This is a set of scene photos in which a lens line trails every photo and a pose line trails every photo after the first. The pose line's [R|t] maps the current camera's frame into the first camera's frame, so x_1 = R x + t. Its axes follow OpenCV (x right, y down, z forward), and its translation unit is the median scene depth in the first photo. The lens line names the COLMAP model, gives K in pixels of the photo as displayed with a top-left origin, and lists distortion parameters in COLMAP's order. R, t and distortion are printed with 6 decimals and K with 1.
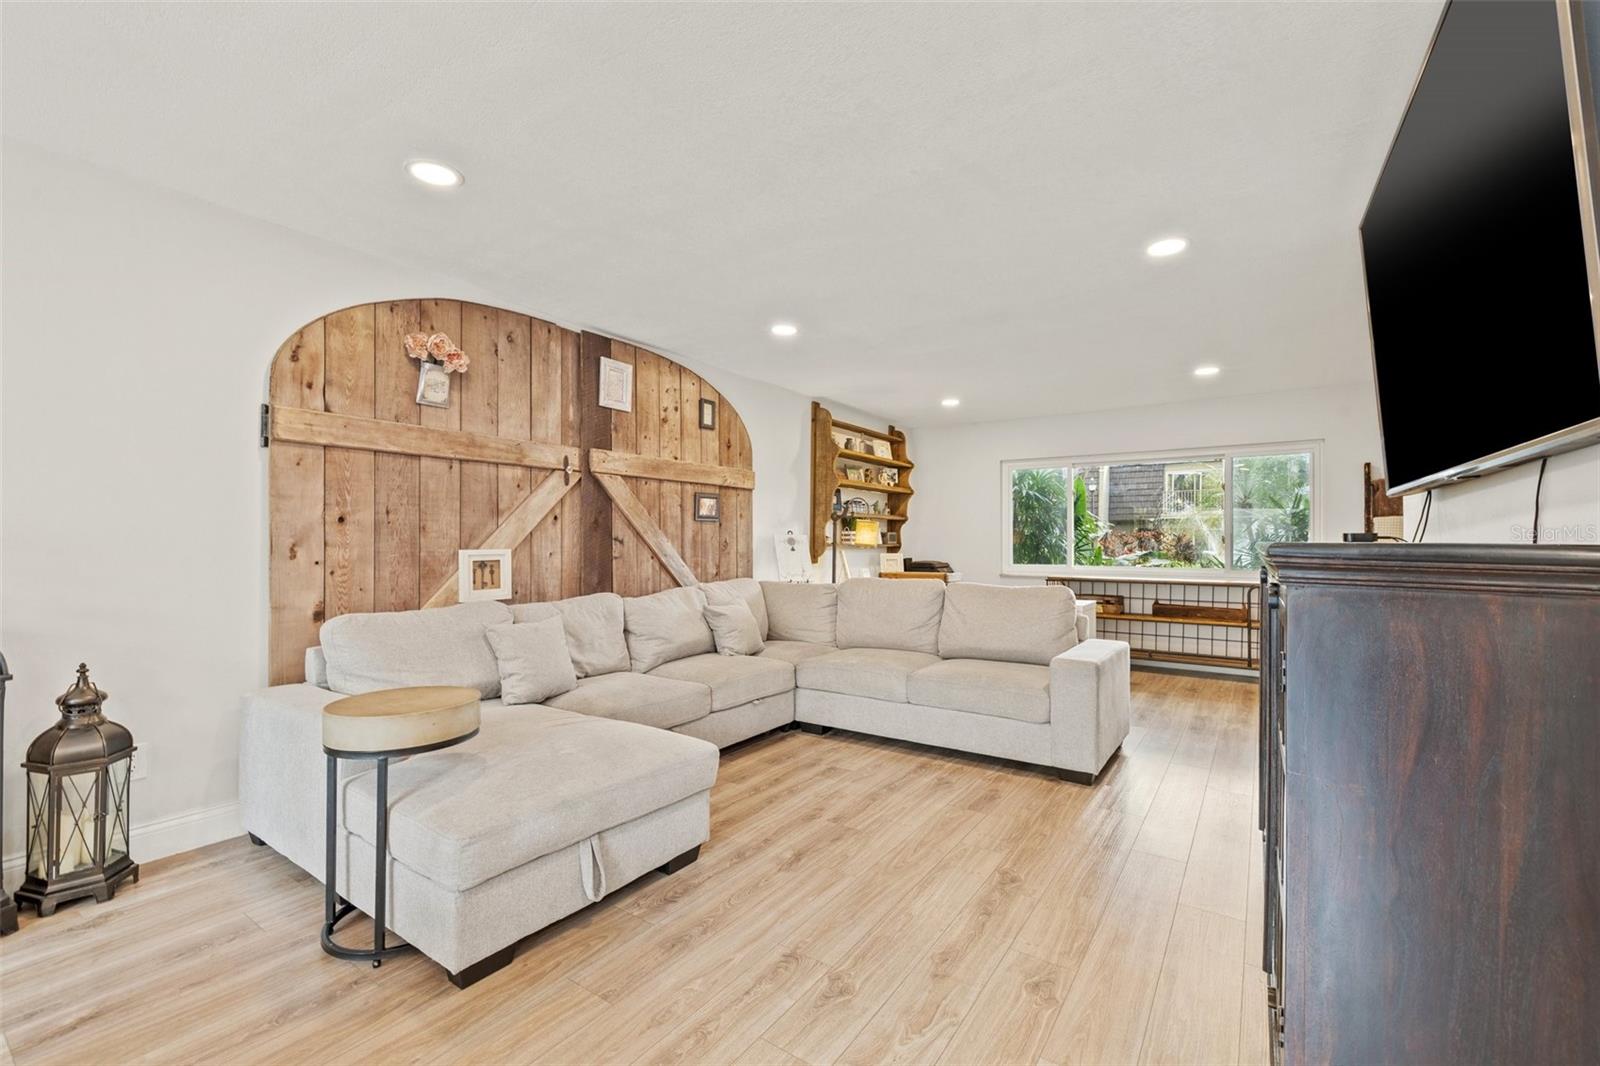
lens RADIAL K [[677.9, 0, 780.3], [0, 677.9, 539.8], [0, 0, 1]] dist [-0.001869, 0.000863]
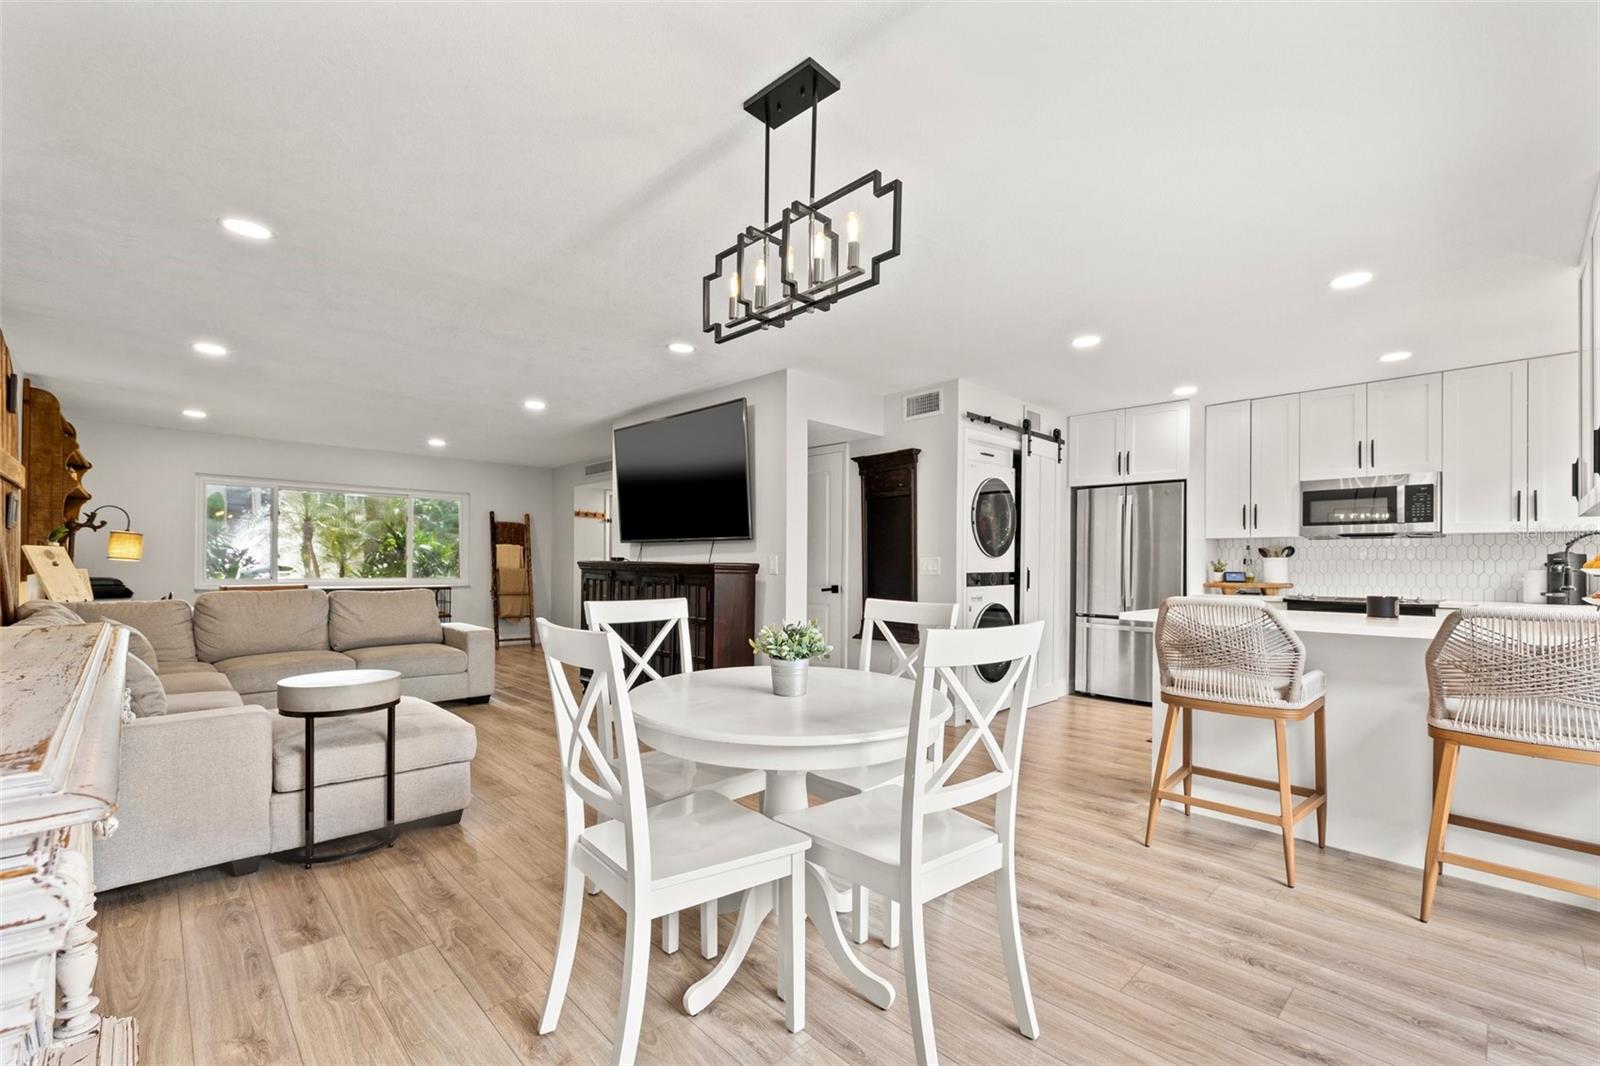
lens RADIAL K [[677.9, 0, 792.2], [0, 677.9, 563.6], [0, 0, 1]] dist [-0.001869, 0.000863]
pose [[0.196348, -0.000981, 0.980534, -1.010212], [-0.013488, 0.999902, 0.003702, -0.002547], [-0.980442, -0.013953, 0.196315, -0.076554]]
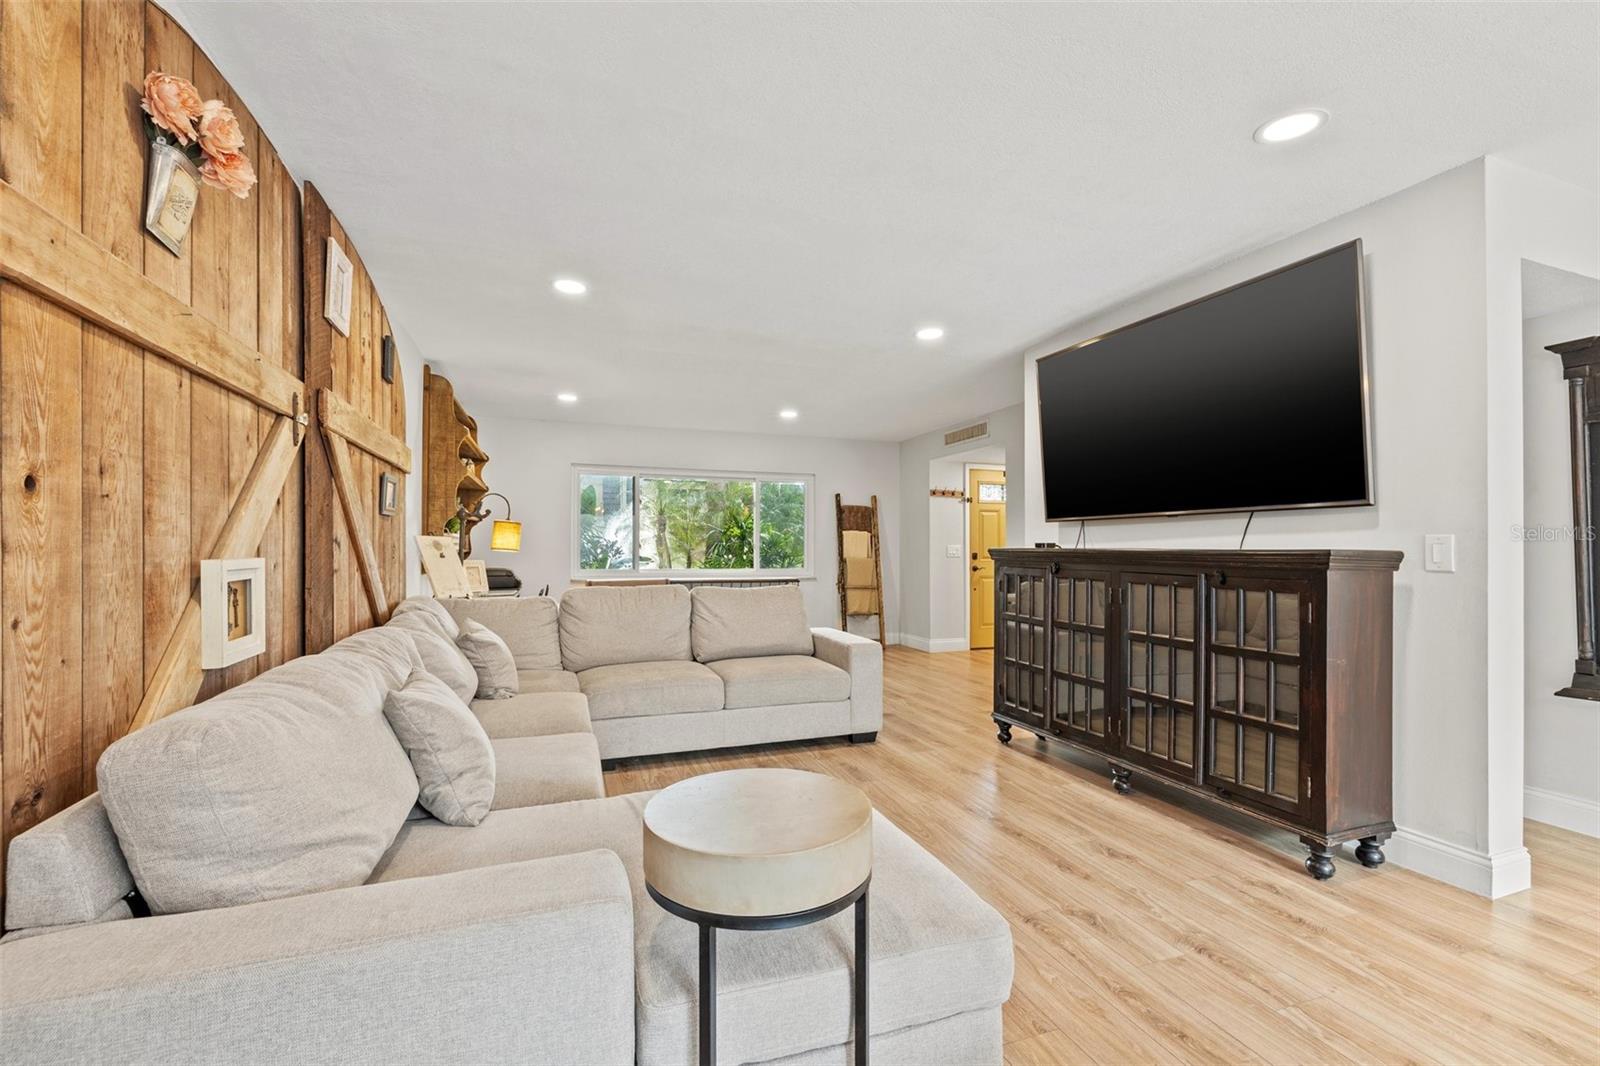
lens RADIAL K [[677.9, 0, 802.5], [0, 677.9, 545.2], [0, 0, 1]] dist [-0.001869, 0.000863]
pose [[0.572293, 0.005350, 0.820032, -0.617013], [-0.005553, 0.999981, -0.002649, 0.003384], [-0.820031, -0.003037, 0.572311, 0.372431]]
